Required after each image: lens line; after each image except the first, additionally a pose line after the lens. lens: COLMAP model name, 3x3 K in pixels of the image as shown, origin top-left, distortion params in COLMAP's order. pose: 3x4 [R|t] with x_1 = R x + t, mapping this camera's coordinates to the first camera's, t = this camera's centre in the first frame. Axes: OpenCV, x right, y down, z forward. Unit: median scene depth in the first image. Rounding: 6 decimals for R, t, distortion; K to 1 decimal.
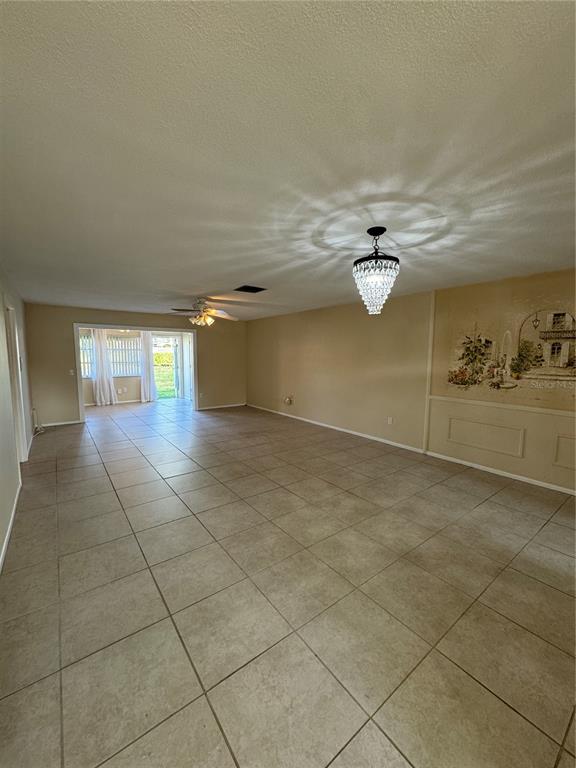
lens RADIAL K [[308.7, 0, 289.7], [0, 308.7, 386.0], [0, 0, 1]] dist [-0.002046, 0.002543]
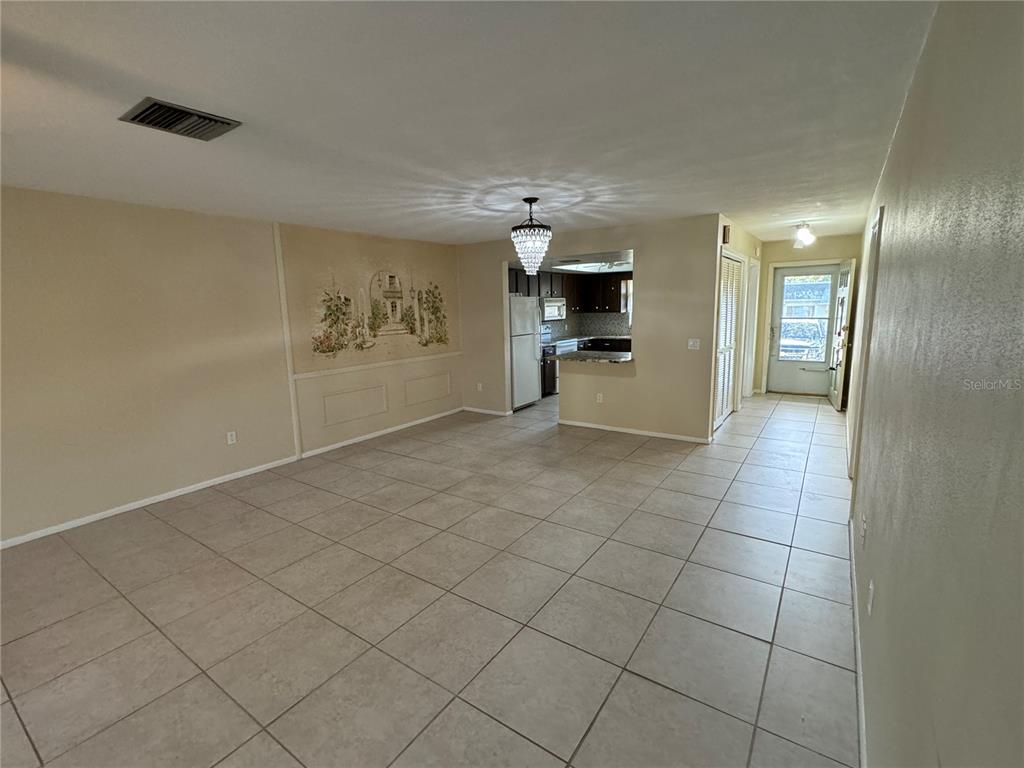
lens RADIAL K [[464.0, 0, 512.0], [0, 464.0, 384.0], [0, 0, 1]] dist [-0.000780, 0.000035]
pose [[-0.308810, -0.157549, 0.937984, -0.834466], [0.123860, 0.971126, 0.203893, -0.125009], [-0.943025, 0.179143, -0.280379, 1.005836]]
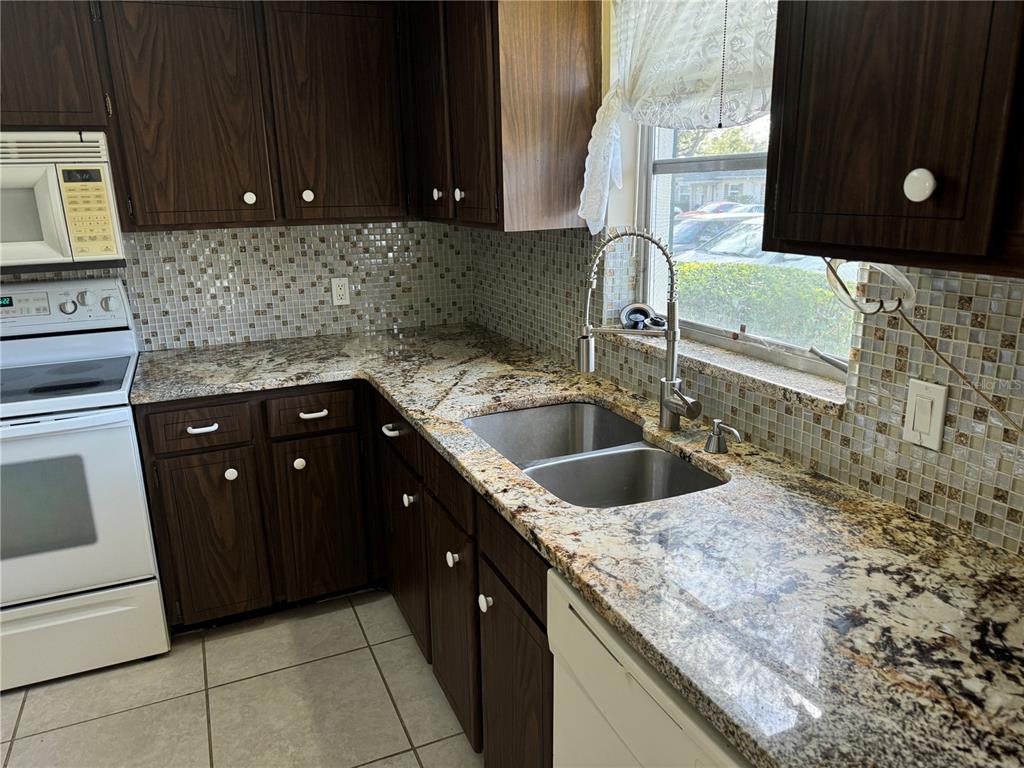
lens RADIAL K [[715.0, 0, 504.9], [0, 715.0, 380.7], [0, 0, 1]] dist [0.090117, -0.127506]
pose [[0.232244, -0.262117, 0.936673, 0.763765], [0.124706, 0.963081, 0.238587, 0.055427], [-0.964630, 0.061398, 0.256358, -0.404872]]
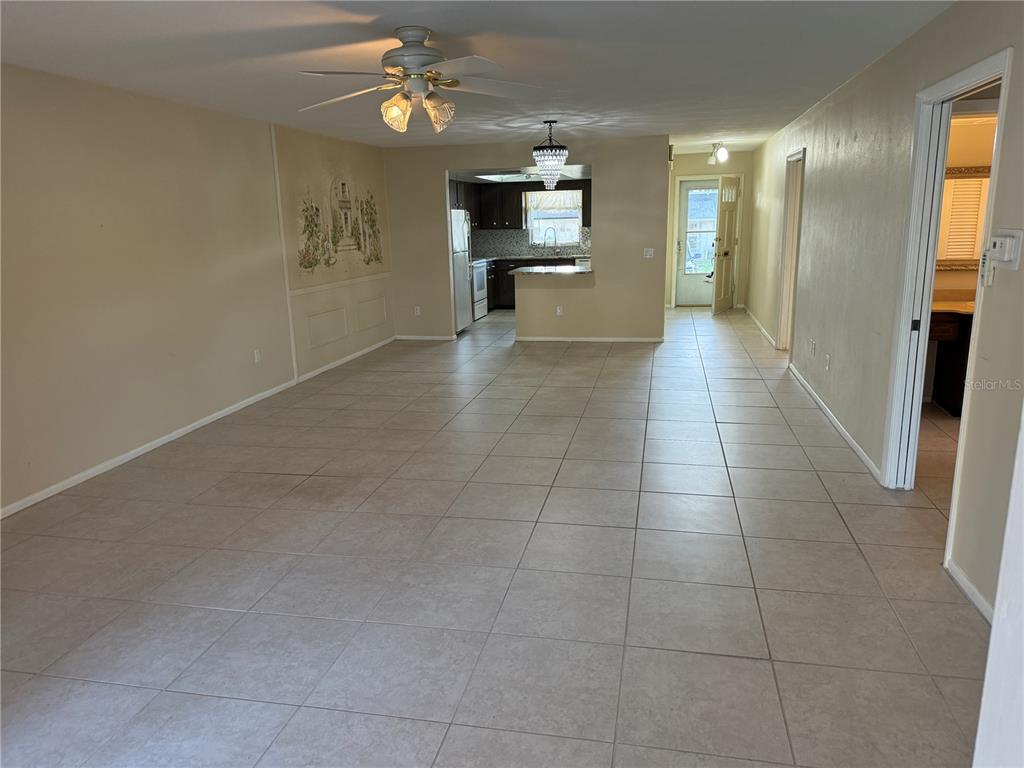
lens RADIAL K [[716.2, 0, 515.7], [0, 716.2, 389.5], [0, 0, 1]] dist [0.083243, -0.095506]
pose [[-0.658031, -0.165371, 0.734607, -1.220095], [0.098462, 0.948312, 0.301678, -0.224789], [-0.746526, 0.270844, -0.607736, 1.964741]]
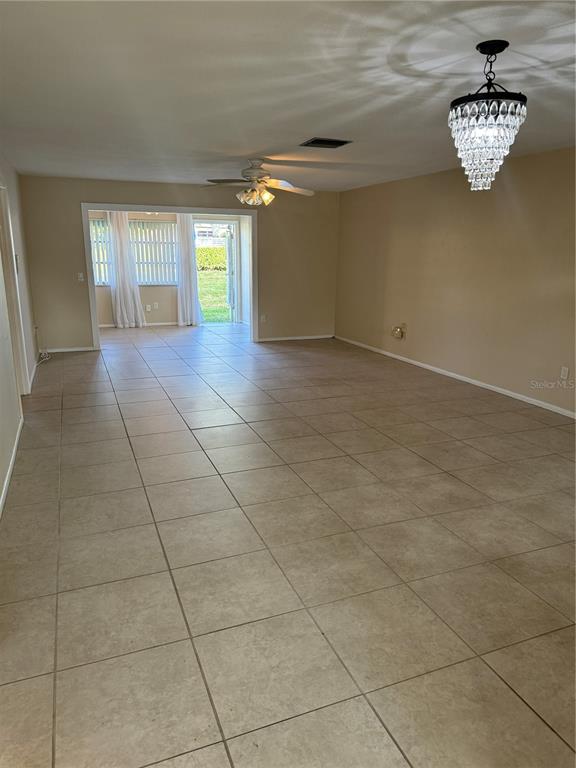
lens RADIAL K [[537.1, 0, 287.7], [0, 537.1, 385.7], [0, 0, 1]] dist [0.083243, -0.095506]
pose [[0.962735, 0.068735, -0.261567, 0.135112], [-0.030236, 0.988456, 0.148462, 0.003387], [0.268752, -0.135021, 0.953699, -0.130771]]
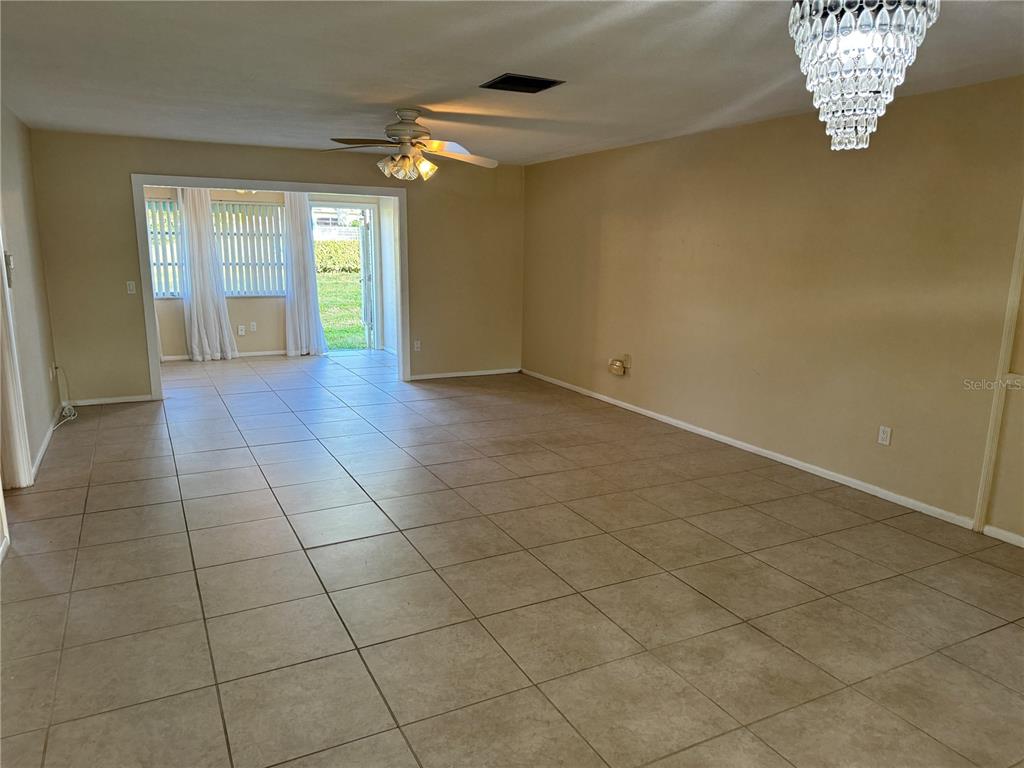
lens RADIAL K [[716.2, 0, 515.7], [0, 716.2, 389.5], [0, 0, 1]] dist [0.083243, -0.095506]
pose [[0.985396, 0.040987, -0.165269, 0.036775], [-0.024683, 0.994728, 0.099529, -0.026915], [0.168477, -0.093996, 0.981214, 0.083547]]
